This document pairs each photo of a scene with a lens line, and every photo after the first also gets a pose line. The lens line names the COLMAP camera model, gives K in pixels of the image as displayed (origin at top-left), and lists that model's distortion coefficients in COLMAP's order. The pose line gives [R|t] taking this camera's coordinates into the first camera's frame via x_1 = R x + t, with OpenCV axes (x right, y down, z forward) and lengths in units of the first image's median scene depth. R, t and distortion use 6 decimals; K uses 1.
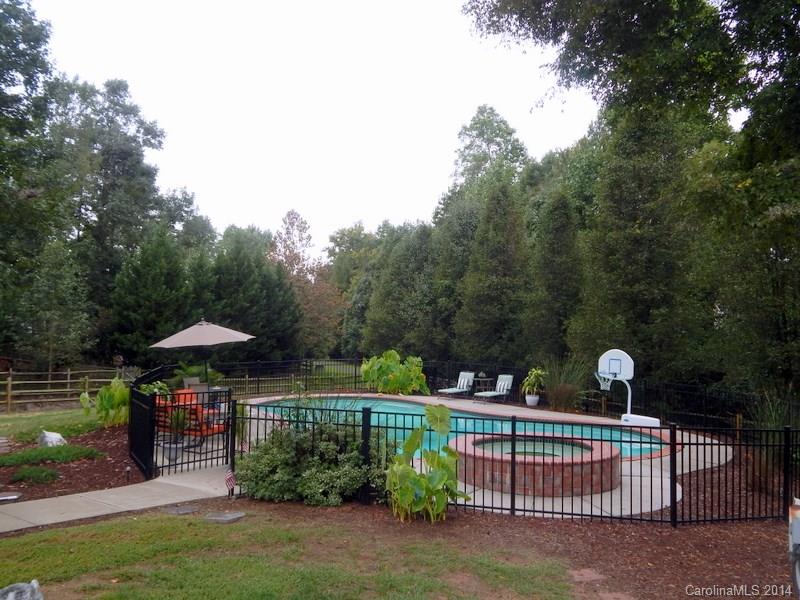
lens RADIAL K [[643.4, 0, 400.0], [0, 643.4, 300.0], [0, 0, 1]] dist [-0.013348, -0.002252]
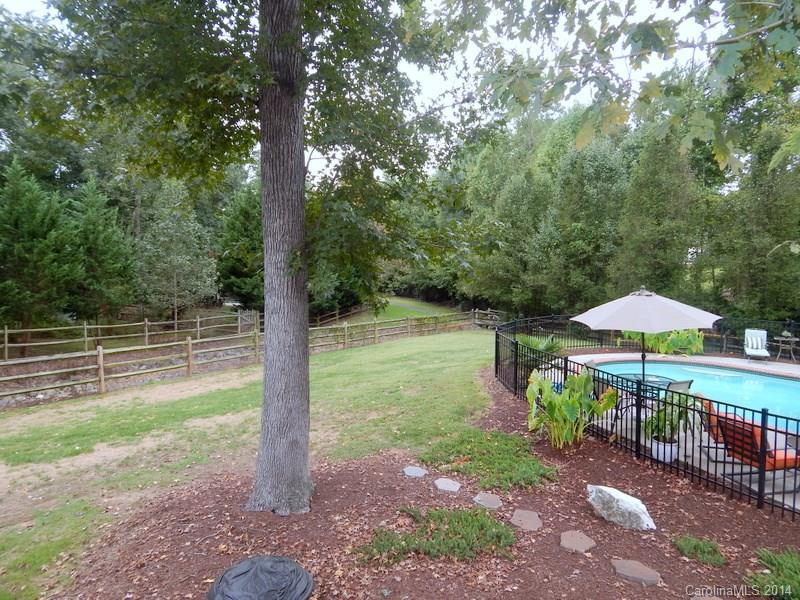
lens RADIAL K [[530.6, 0, 399.1], [0, 530.6, 296.5], [0, 0, 1]] dist [0.001629, -0.000786]
pose [[0.996305, -0.010610, 0.085229, -0.276548], [0.000676, 0.993279, 0.115747, -0.012604], [-0.085885, -0.115261, 0.989615, 0.187565]]
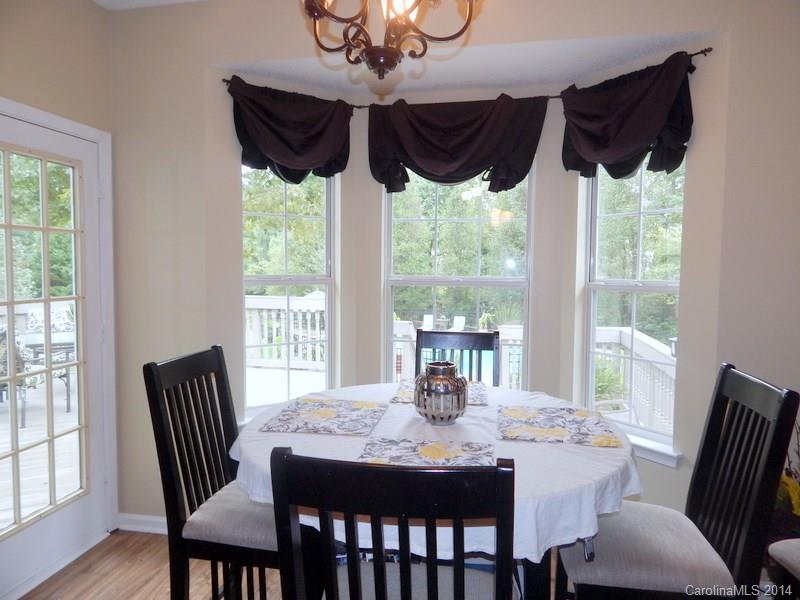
lens RADIAL K [[530.6, 0, 399.1], [0, 530.6, 296.5], [0, 0, 1]] dist [0.001629, -0.000786]
pose [[0.924071, -0.025108, 0.381396, -0.252424], [-0.015325, 0.994604, 0.102607, -0.031846], [-0.381914, -0.100661, 0.918700, -0.046057]]
